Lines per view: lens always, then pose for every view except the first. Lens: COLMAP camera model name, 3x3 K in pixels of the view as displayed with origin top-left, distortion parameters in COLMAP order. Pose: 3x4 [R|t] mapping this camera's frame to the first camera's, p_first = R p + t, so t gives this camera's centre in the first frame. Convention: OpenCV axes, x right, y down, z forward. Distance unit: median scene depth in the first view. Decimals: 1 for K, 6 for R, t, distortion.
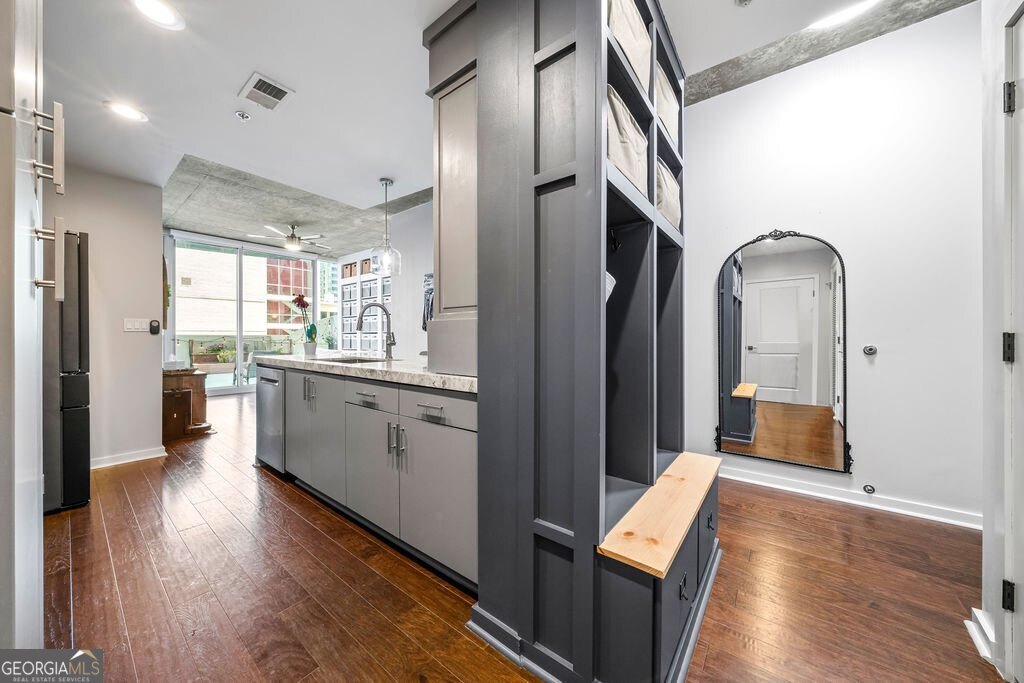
lens RADIAL K [[361.9, 0, 510.1], [0, 361.9, 340.5], [0, 0, 1]] dist [-0.004622, -0.000321]
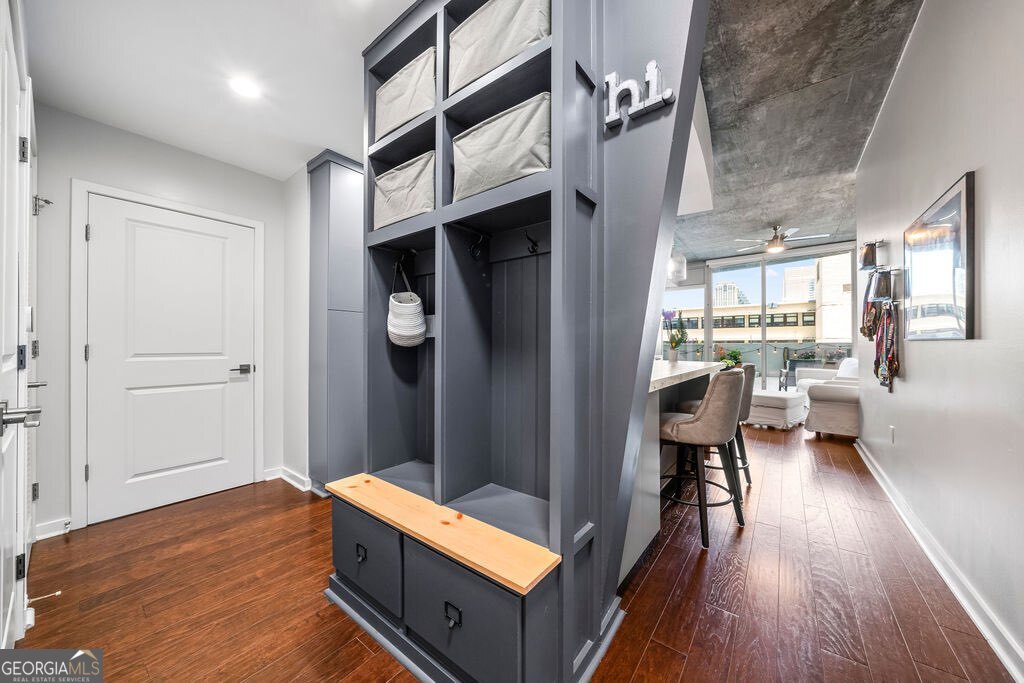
lens RADIAL K [[361.9, 0, 508.0], [0, 361.9, 344.9], [0, 0, 1]] dist [-0.004622, -0.000321]
pose [[-0.019059, -0.002342, -0.999816, 0.370124], [-0.005503, 0.999982, -0.002238, -0.002660], [0.999803, 0.005459, -0.019072, 0.332731]]
